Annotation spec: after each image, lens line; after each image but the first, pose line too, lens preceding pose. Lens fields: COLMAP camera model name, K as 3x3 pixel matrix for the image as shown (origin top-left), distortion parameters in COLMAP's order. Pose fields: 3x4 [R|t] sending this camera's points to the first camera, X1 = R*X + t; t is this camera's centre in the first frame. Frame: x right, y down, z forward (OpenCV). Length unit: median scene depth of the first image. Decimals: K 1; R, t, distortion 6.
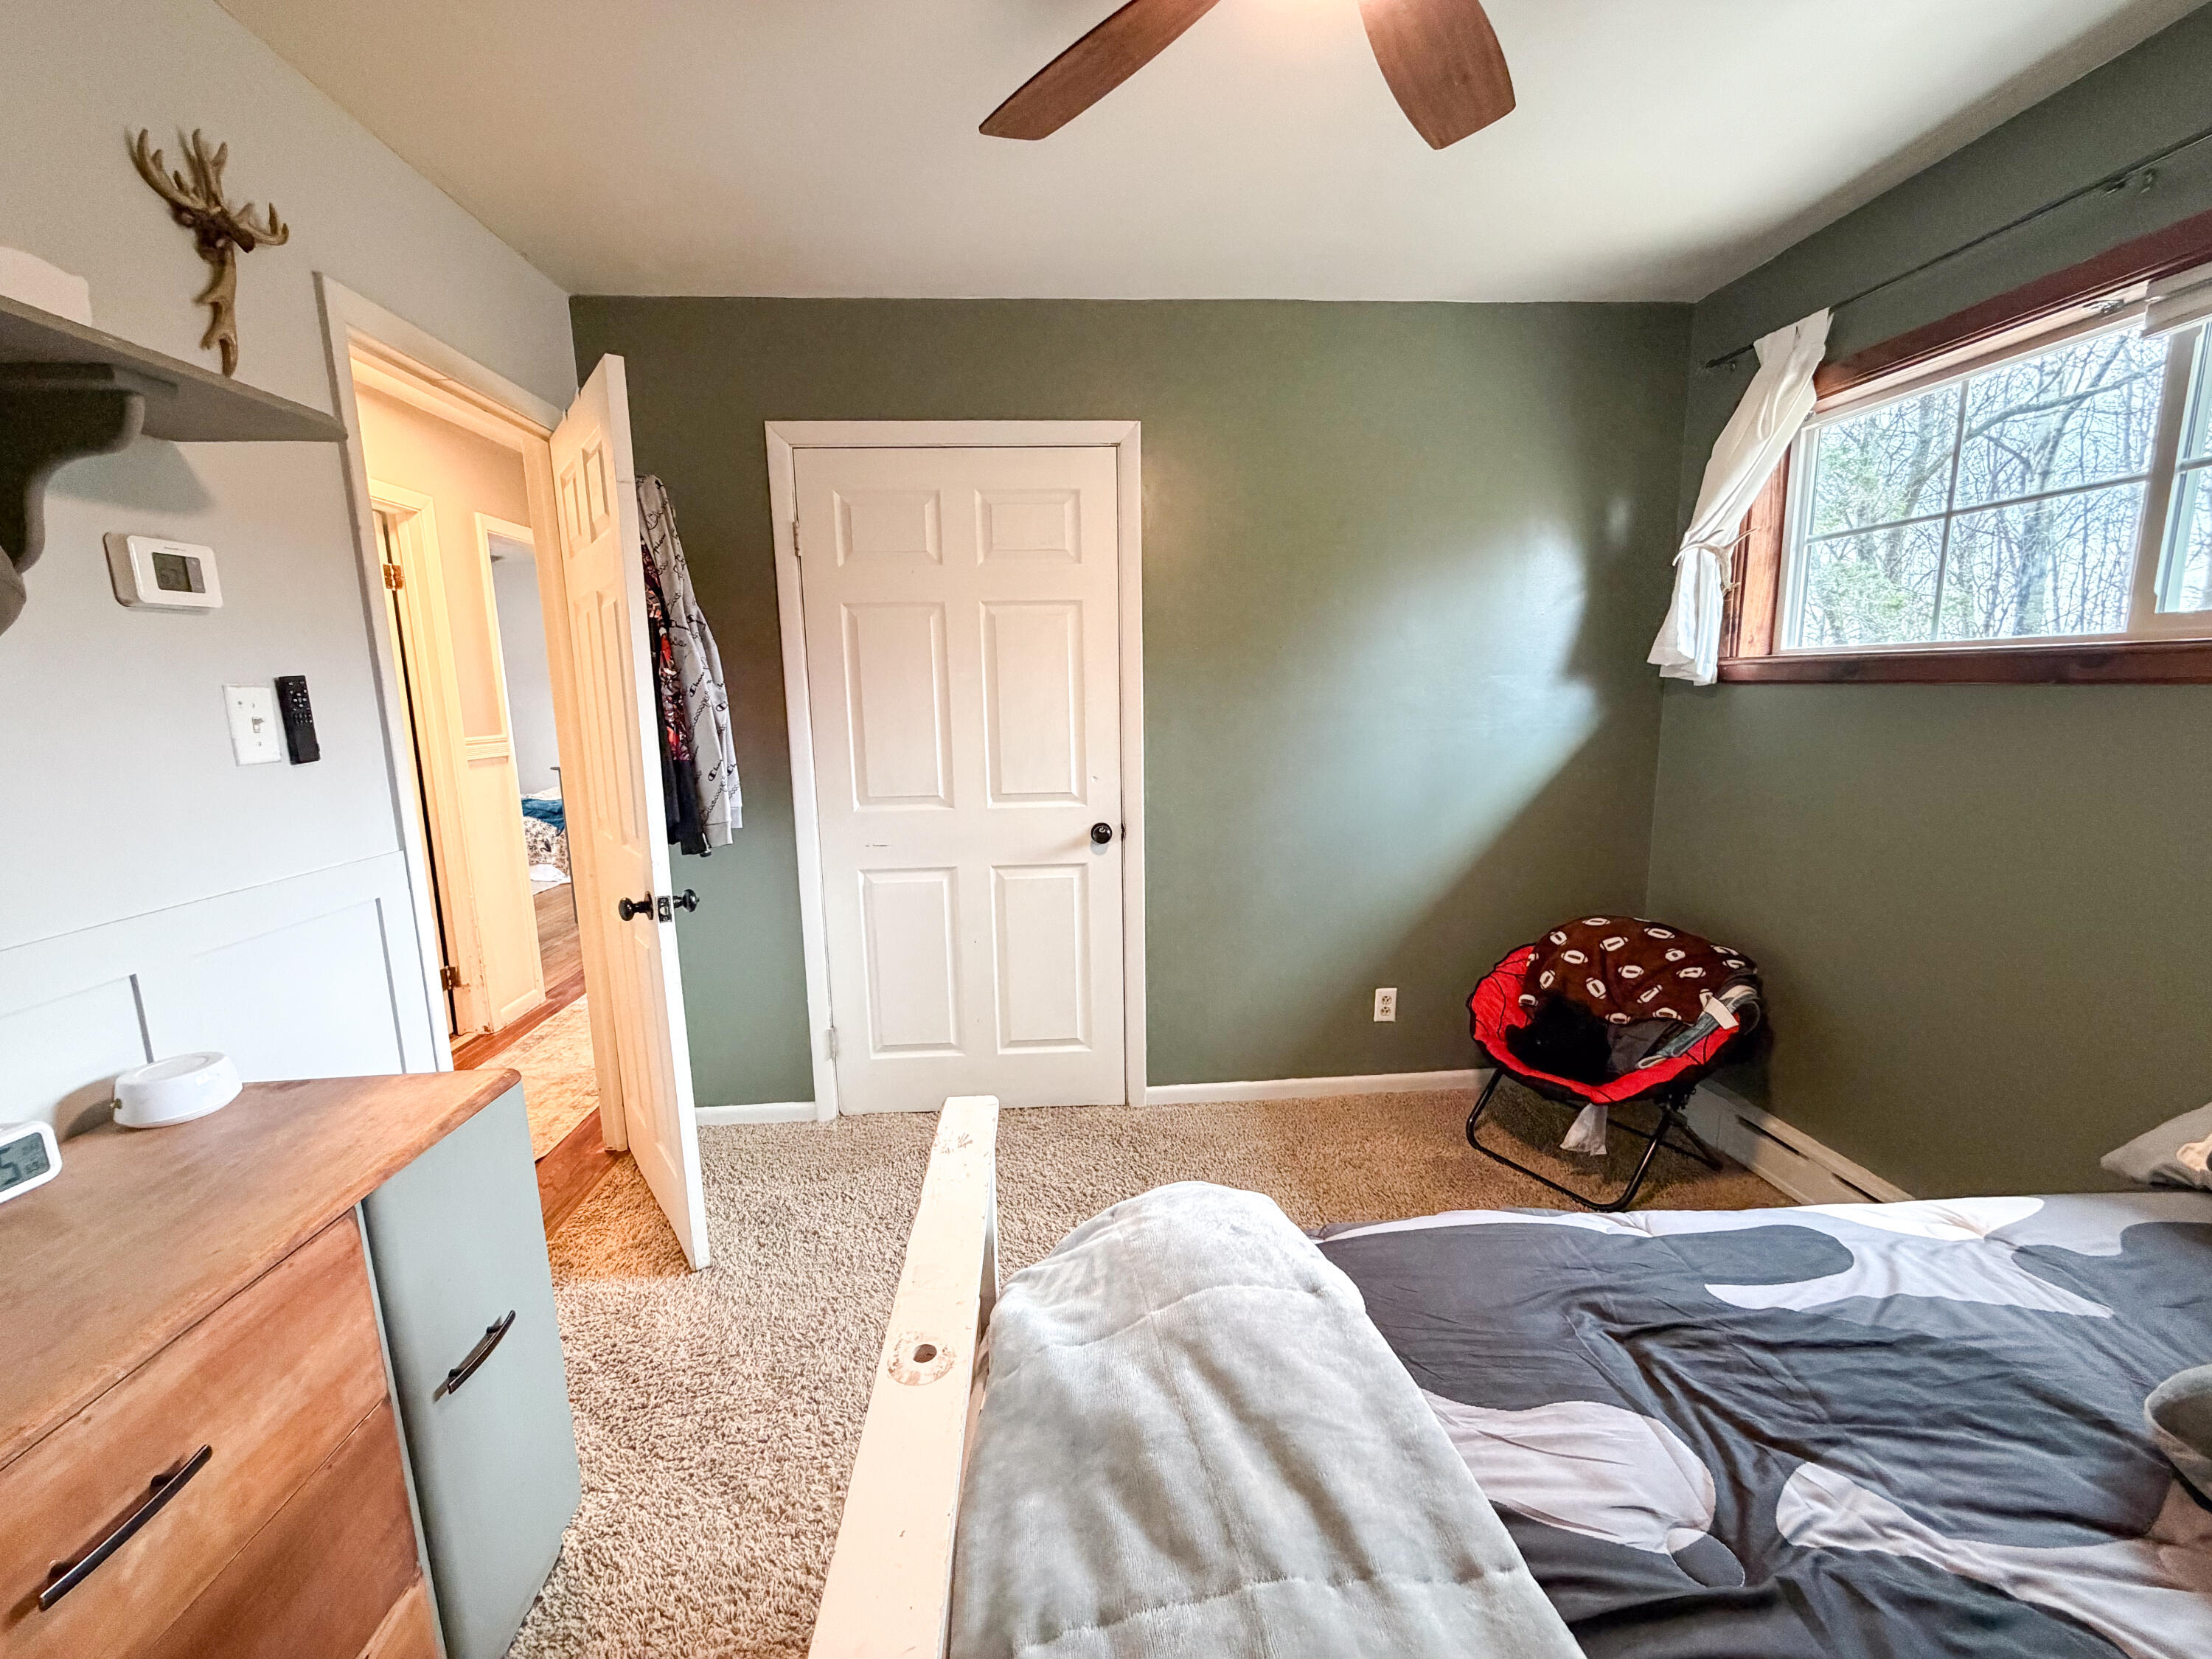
lens RADIAL K [[881.9, 0, 1103.5], [0, 881.9, 831.8], [0, 0, 1]] dist [-0.001599, 0.000128]
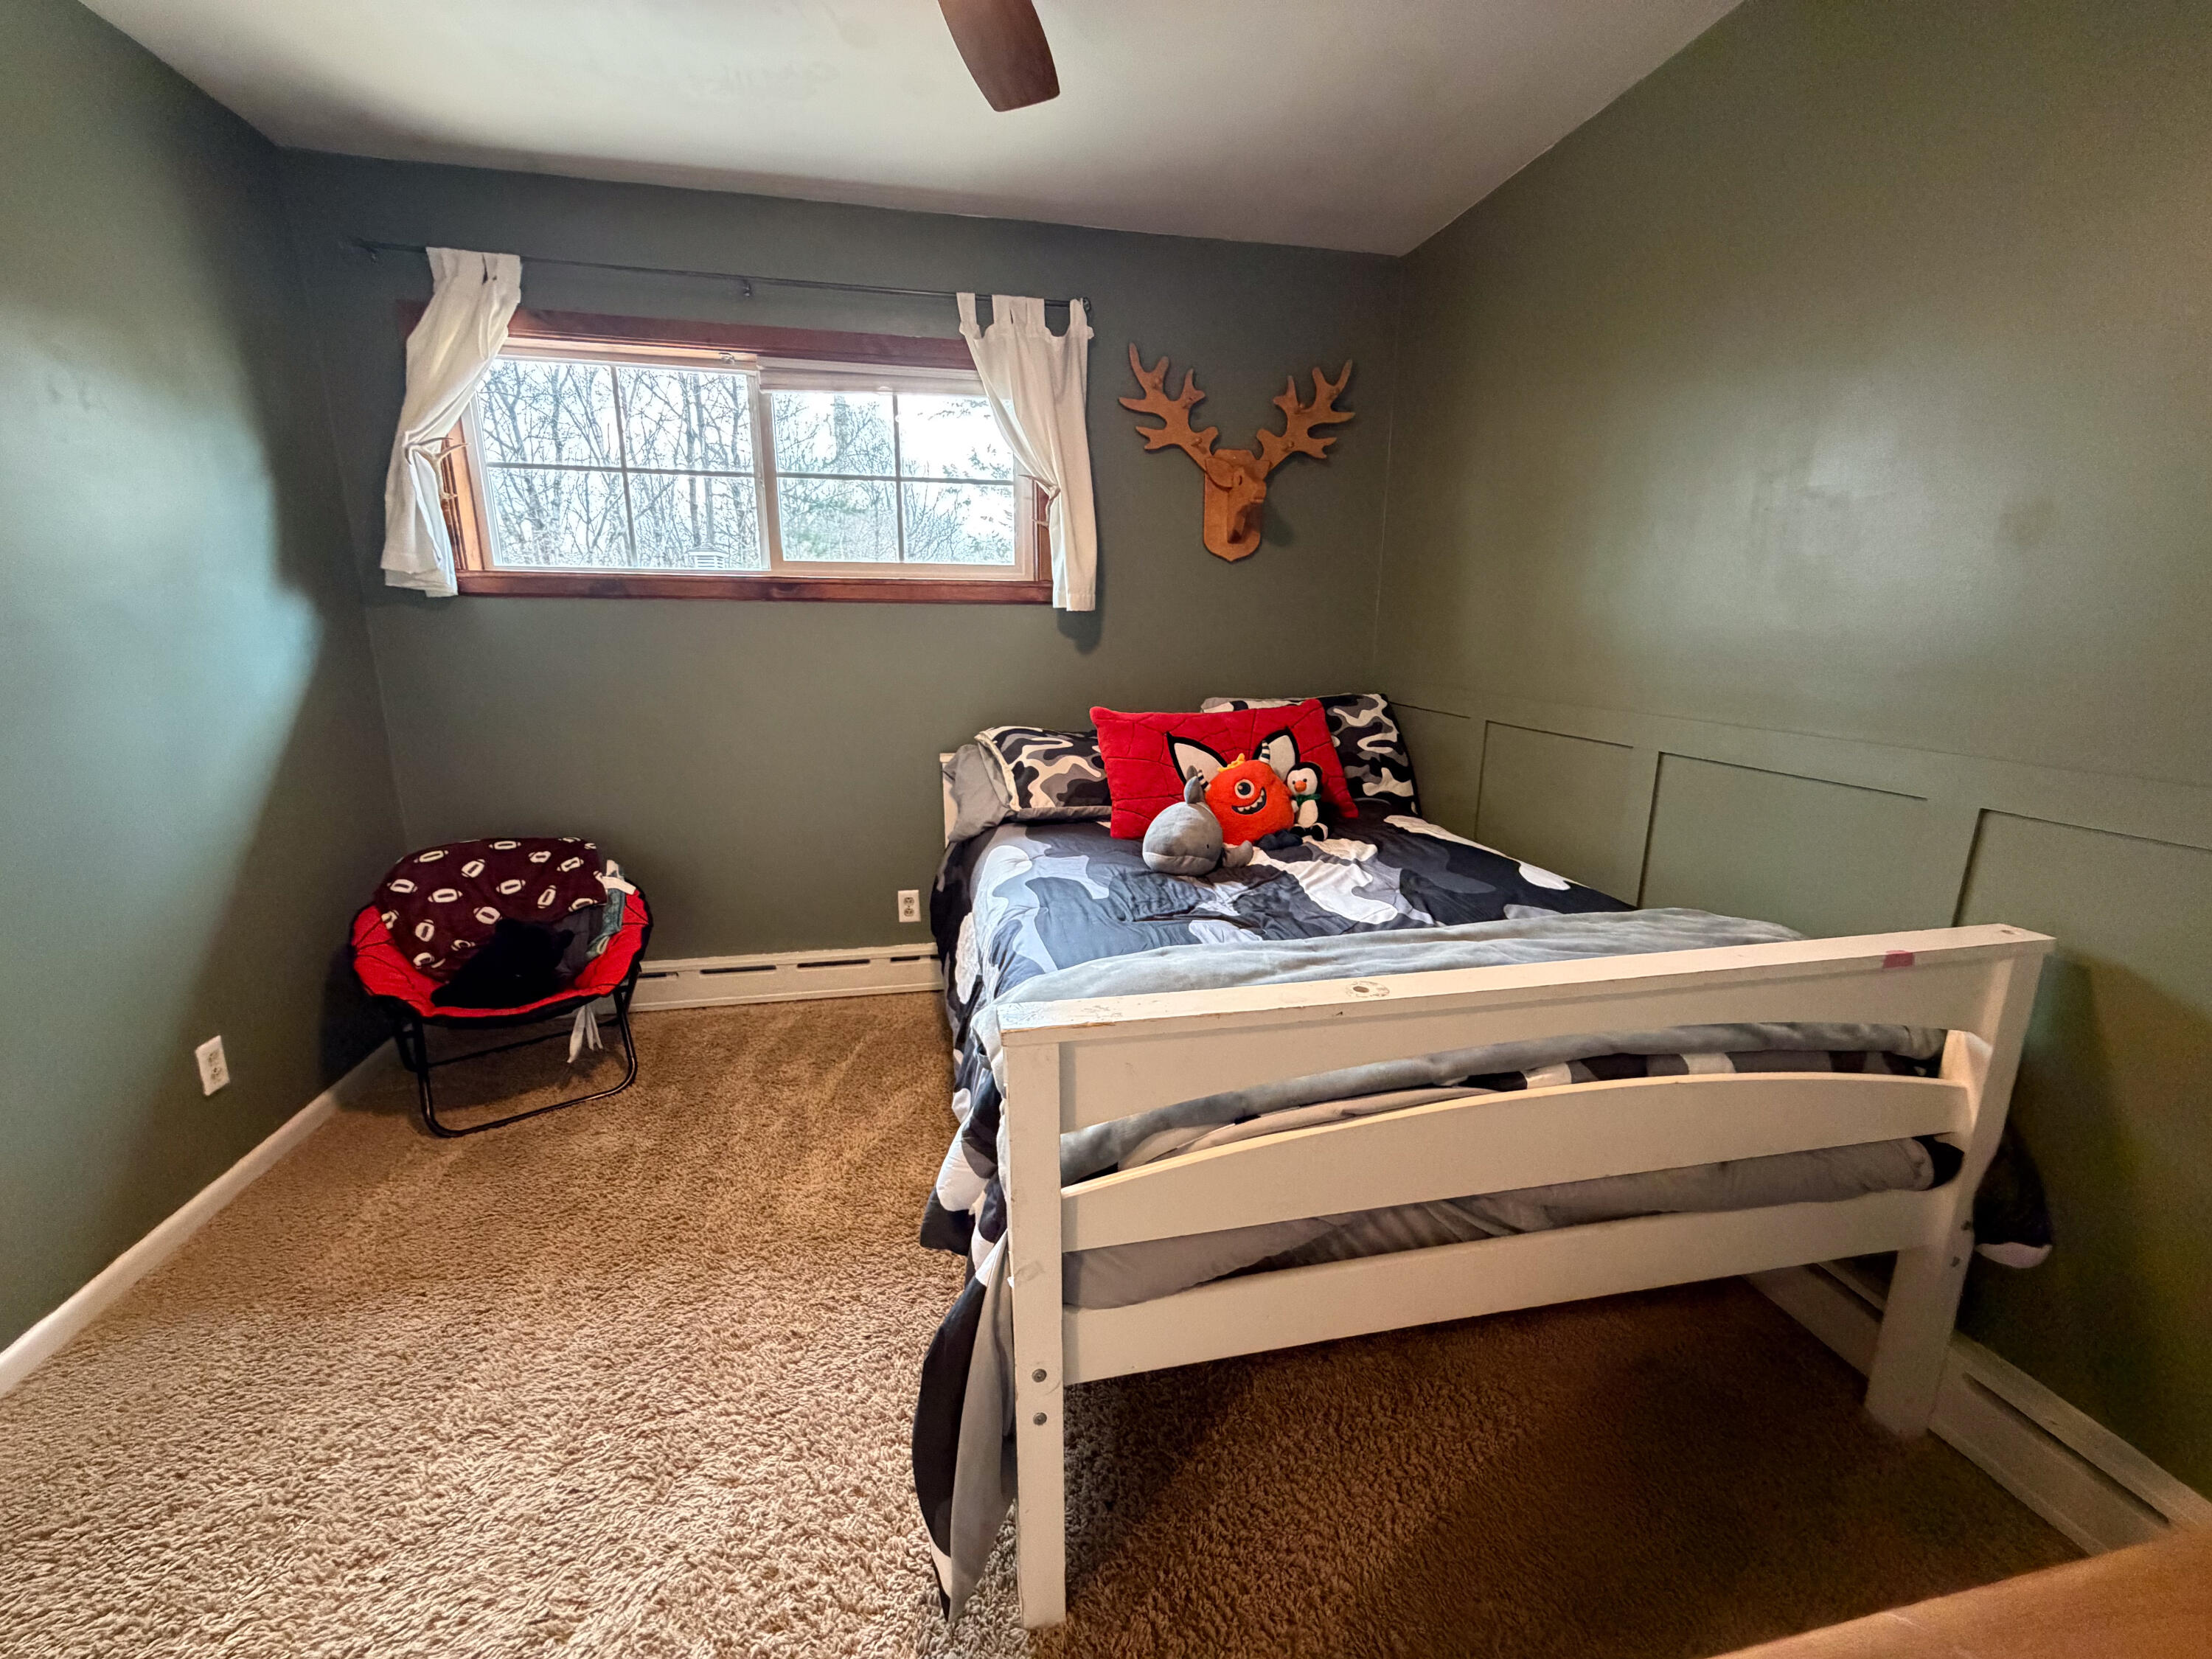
lens RADIAL K [[881.9, 0, 1097.6], [0, 881.9, 832.5], [0, 0, 1]] dist [-0.001599, 0.000128]
pose [[-0.130997, -0.213960, 0.968019, -0.464126], [0.156428, 0.959741, 0.233299, -0.030472], [-0.978964, 0.181986, -0.092254, 0.454260]]
